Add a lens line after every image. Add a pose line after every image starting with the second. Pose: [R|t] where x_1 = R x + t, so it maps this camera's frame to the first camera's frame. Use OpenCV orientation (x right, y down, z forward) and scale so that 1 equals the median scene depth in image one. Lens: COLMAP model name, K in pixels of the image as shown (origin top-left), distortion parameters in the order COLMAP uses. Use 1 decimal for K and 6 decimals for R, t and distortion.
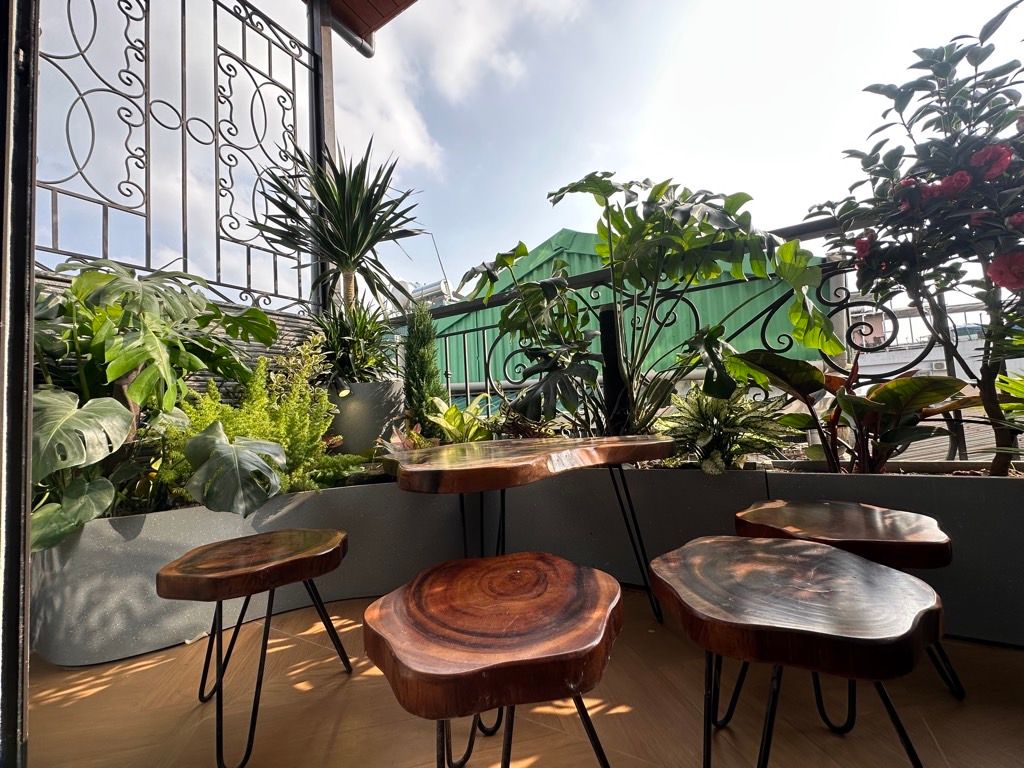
lens RADIAL K [[409.2, 0, 512.7], [0, 409.2, 381.6], [0, 0, 1]] dist [-0.001246, 0.000349]
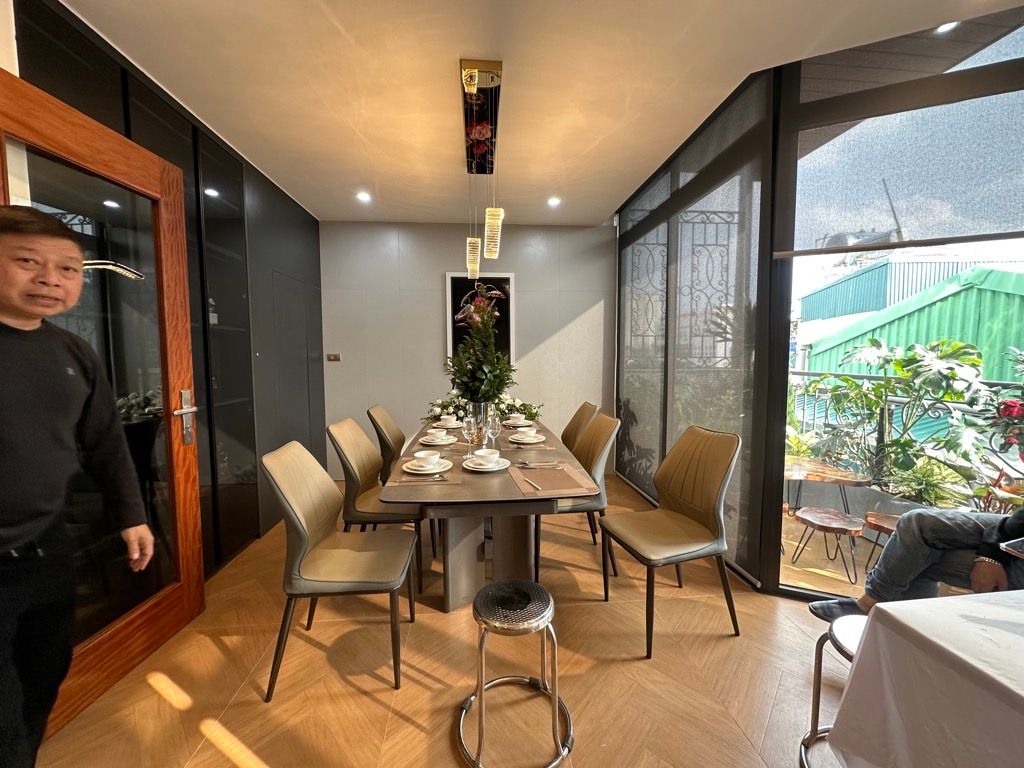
lens RADIAL K [[409.2, 0, 512.7], [0, 409.2, 381.6], [0, 0, 1]] dist [-0.001246, 0.000349]
pose [[0.574669, 0.111290, -0.810784, 0.497933], [0.021155, 0.988360, 0.150658, -0.395957], [0.818113, -0.103731, 0.565625, -0.956232]]
